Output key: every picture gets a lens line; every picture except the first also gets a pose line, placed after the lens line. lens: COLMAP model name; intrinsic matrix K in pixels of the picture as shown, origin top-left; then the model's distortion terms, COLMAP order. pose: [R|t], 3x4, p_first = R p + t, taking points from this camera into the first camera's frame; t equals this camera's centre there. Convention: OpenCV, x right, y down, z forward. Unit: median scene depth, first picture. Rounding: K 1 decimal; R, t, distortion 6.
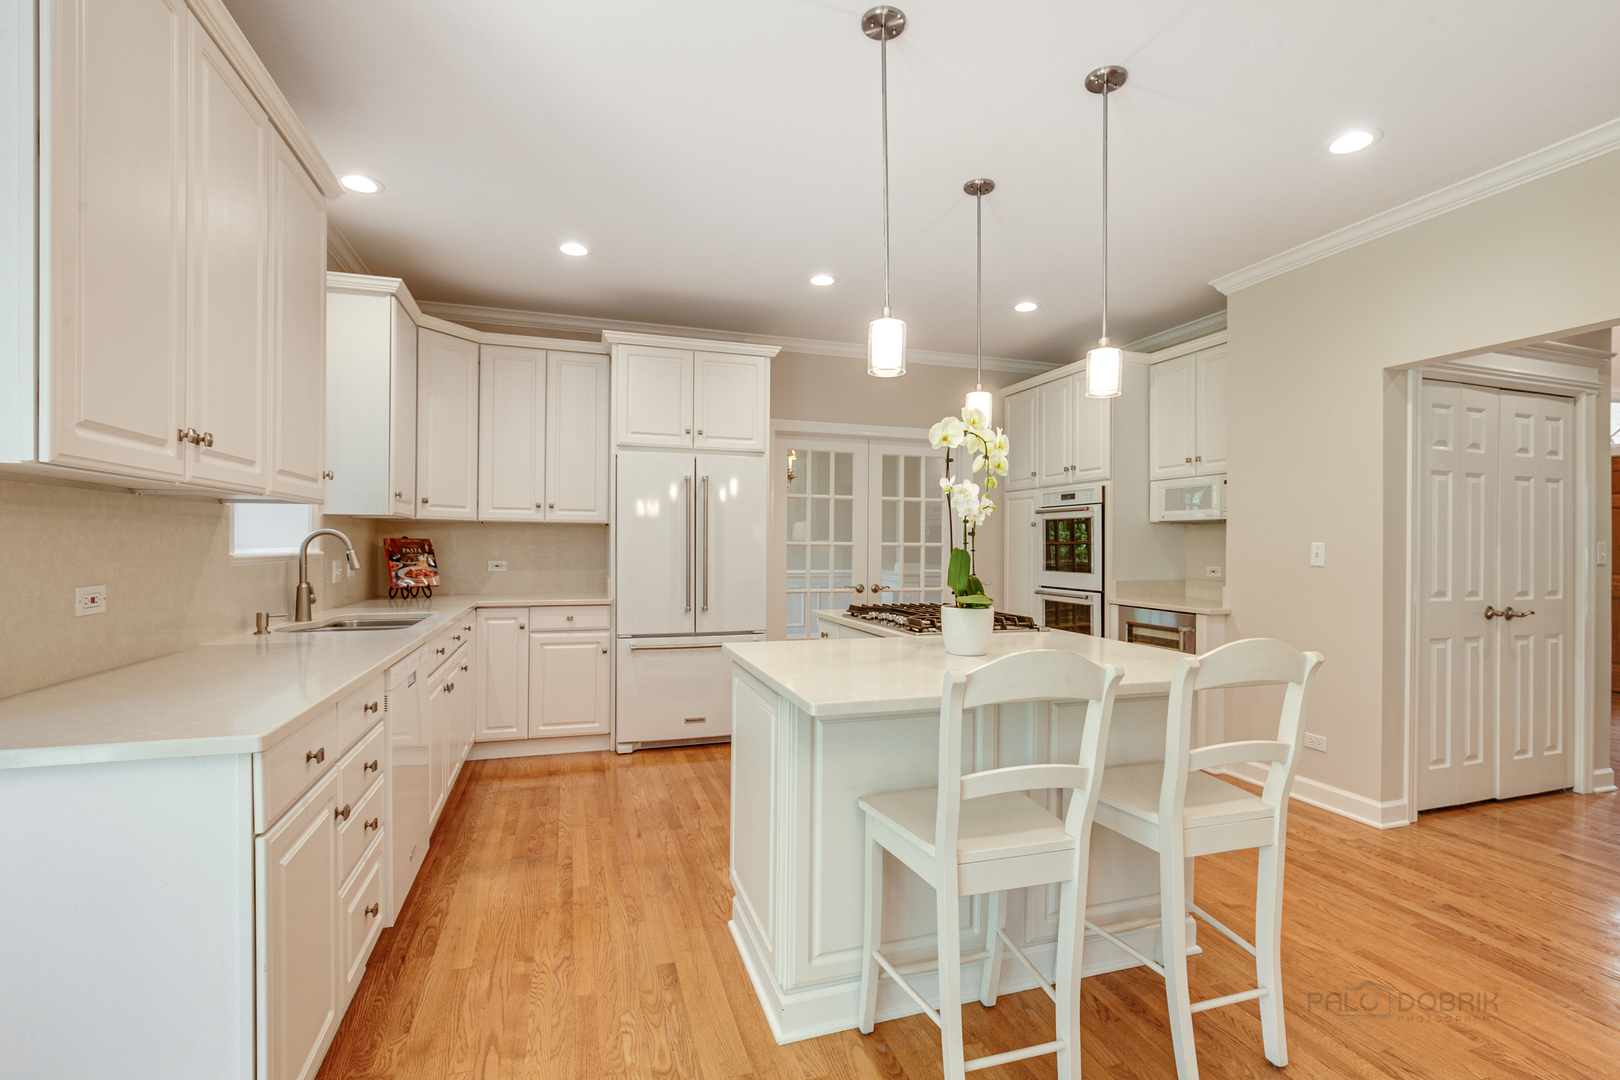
lens RADIAL K [[747.4, 0, 812.4], [0, 747.4, 546.6], [0, 0, 1]] dist [-0.012936, 0.000299]
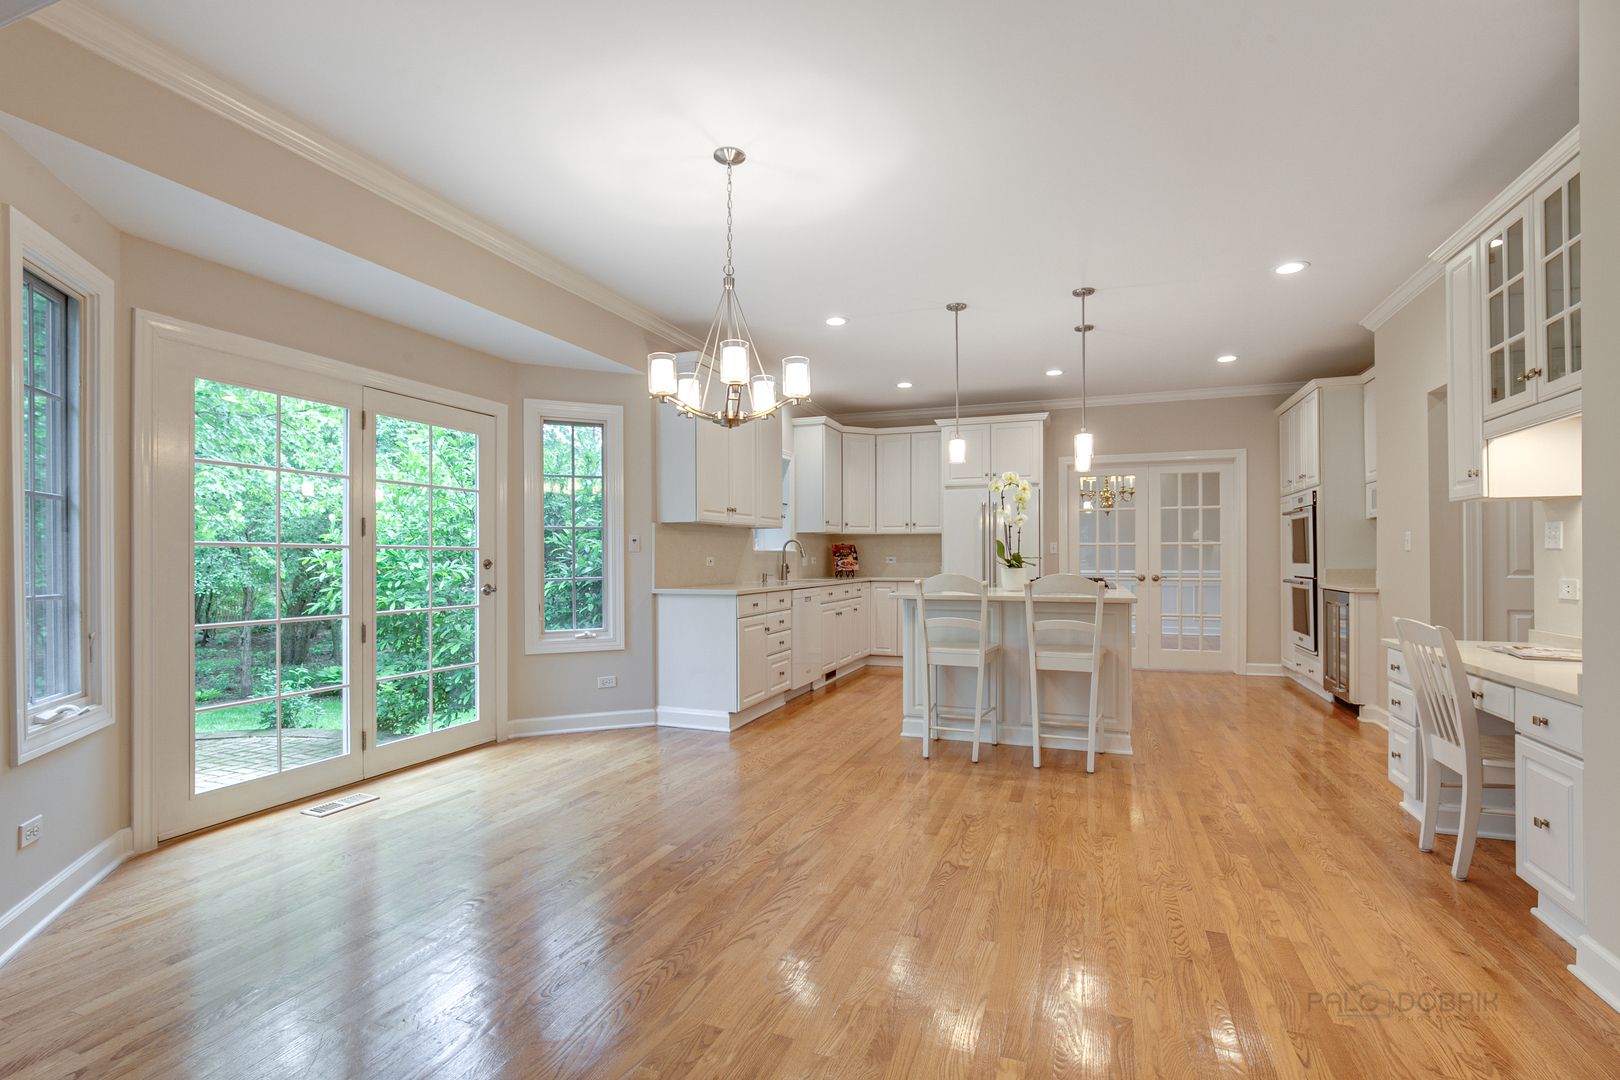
lens RADIAL K [[747.4, 0, 812.4], [0, 747.4, 546.6], [0, 0, 1]] dist [-0.012936, 0.000299]
pose [[0.779721, -0.017936, -0.625870, 0.581367], [0.006283, 0.999763, -0.020824, 0.033644], [0.626095, 0.012304, 0.779650, -0.516194]]
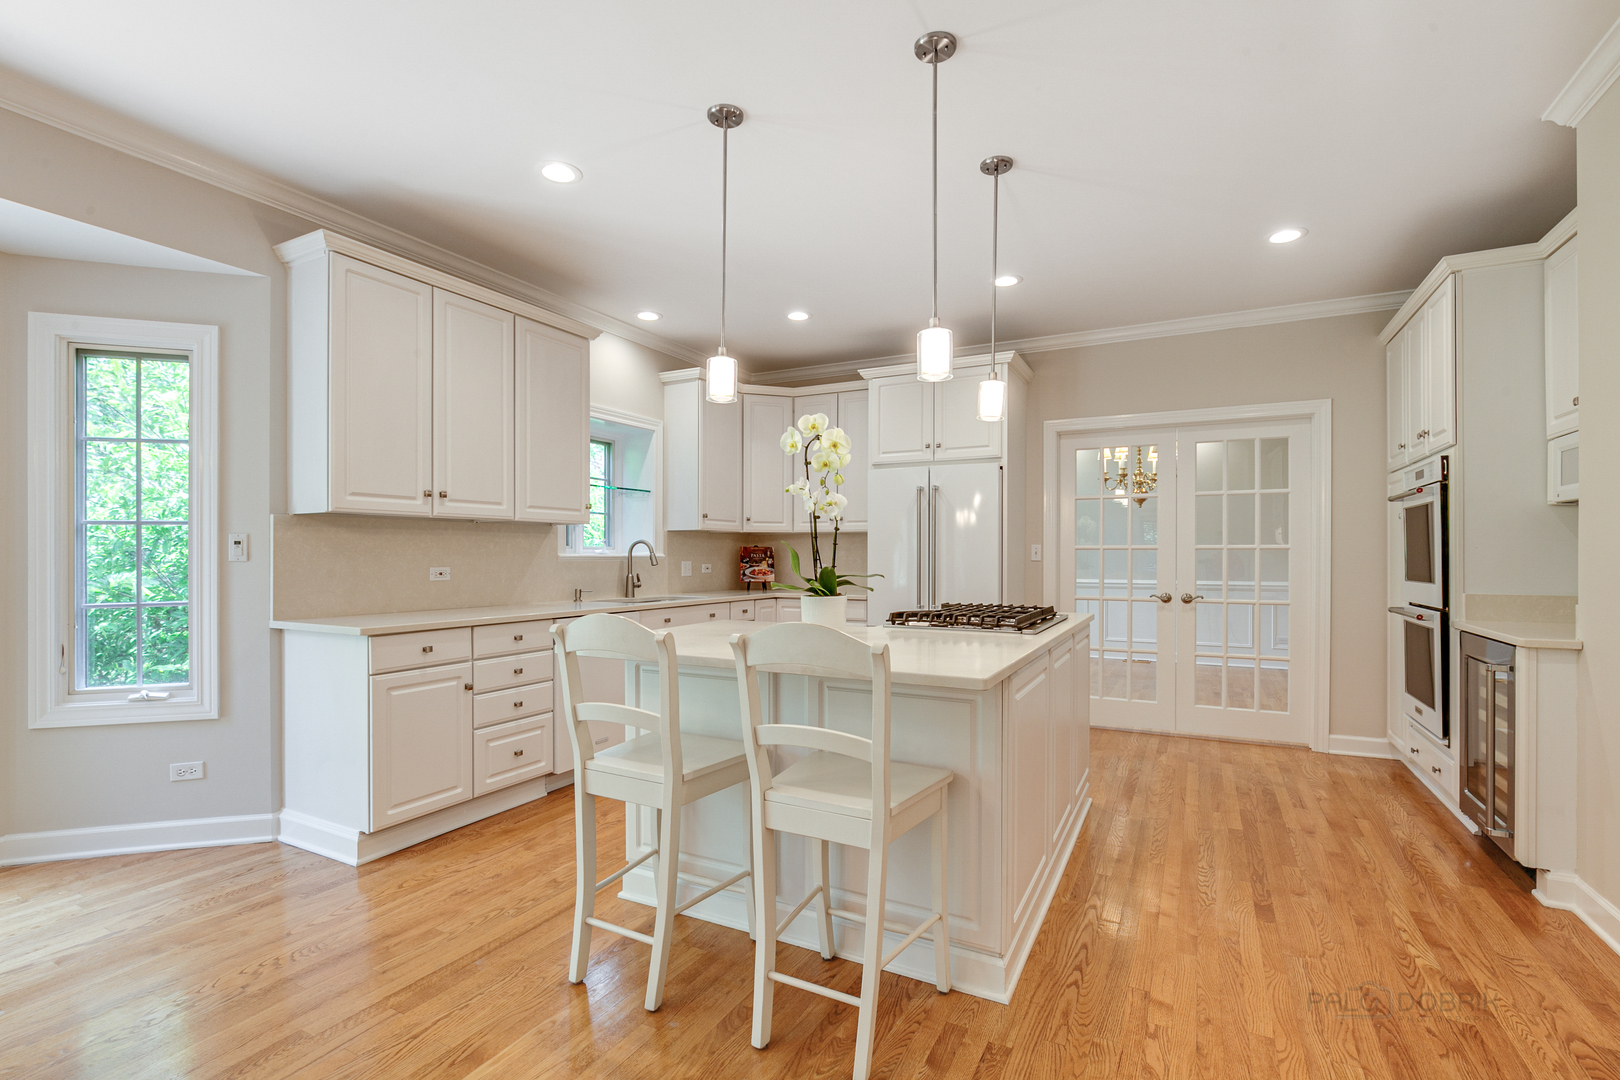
lens RADIAL K [[743.3, 0, 815.5], [0, 743.3, 550.2], [0, 0, 1]] dist [-0.020281, 0.008361]
pose [[0.699163, -0.012171, -0.714859, 0.535774], [0.002349, 0.999889, -0.014726, 0.016441], [0.714959, 0.008617, 0.699113, 0.124783]]
